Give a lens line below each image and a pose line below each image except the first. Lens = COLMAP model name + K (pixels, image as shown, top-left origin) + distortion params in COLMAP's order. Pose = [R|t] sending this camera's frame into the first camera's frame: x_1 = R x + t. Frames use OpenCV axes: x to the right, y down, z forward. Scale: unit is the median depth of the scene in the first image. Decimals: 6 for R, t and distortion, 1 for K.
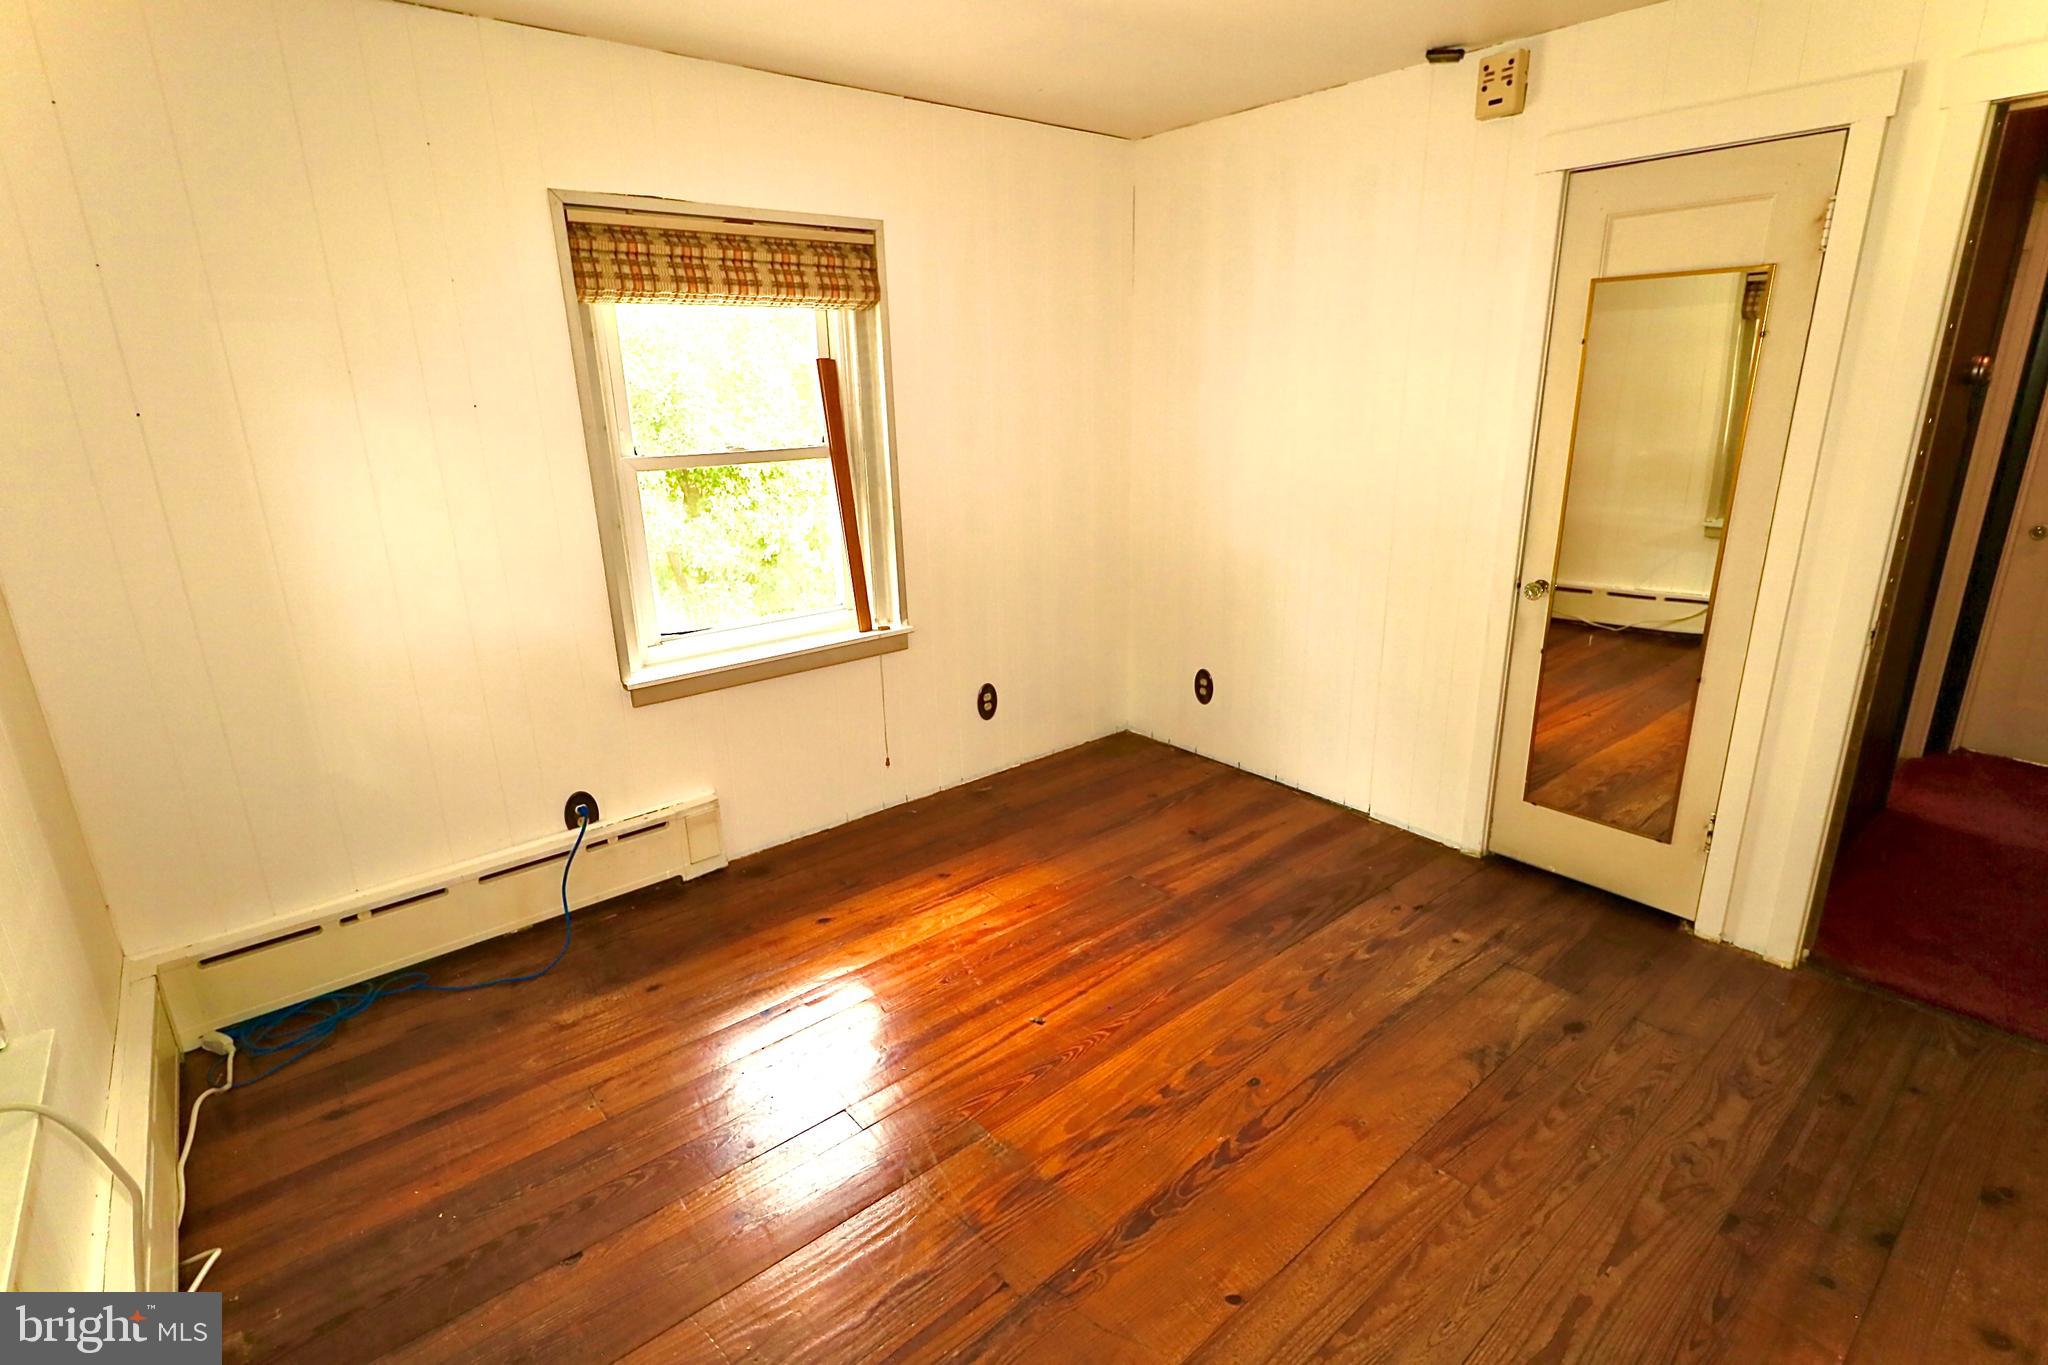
lens RADIAL K [[982.8, 0, 1029.6], [0, 982.8, 681.7], [0, 0, 1]] dist [0.001269, 0.000027]
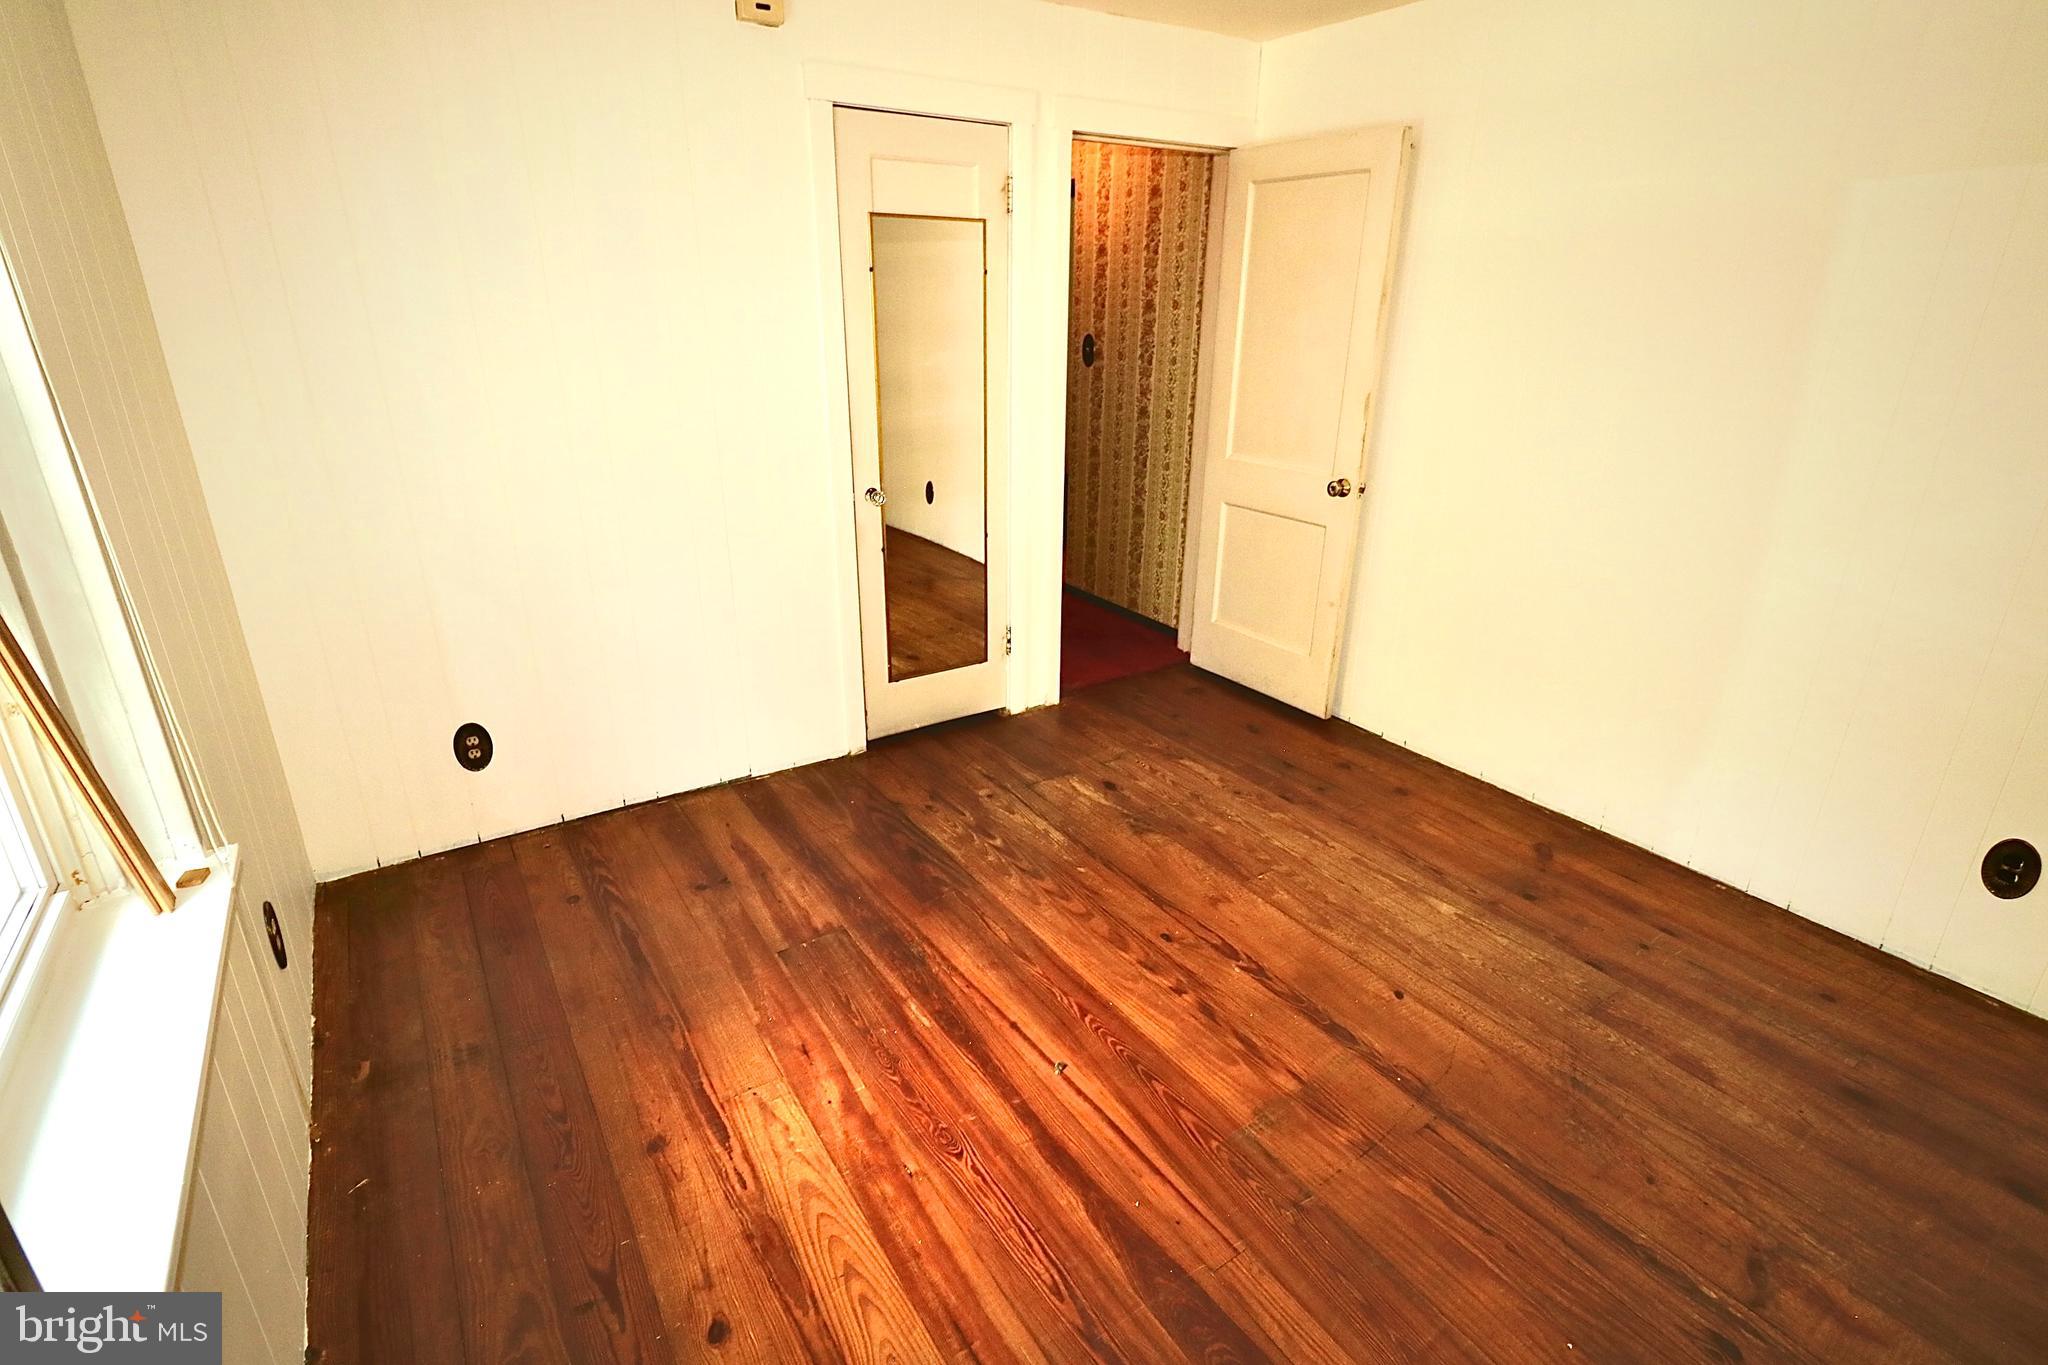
lens RADIAL K [[982.8, 0, 1027.8], [0, 982.8, 676.2], [0, 0, 1]] dist [0.001269, 0.000027]
pose [[0.102461, -0.335599, 0.936416, -0.632167], [0.279335, 0.913199, 0.296714, -0.208527], [-0.954711, 0.231172, 0.187312, 0.740814]]
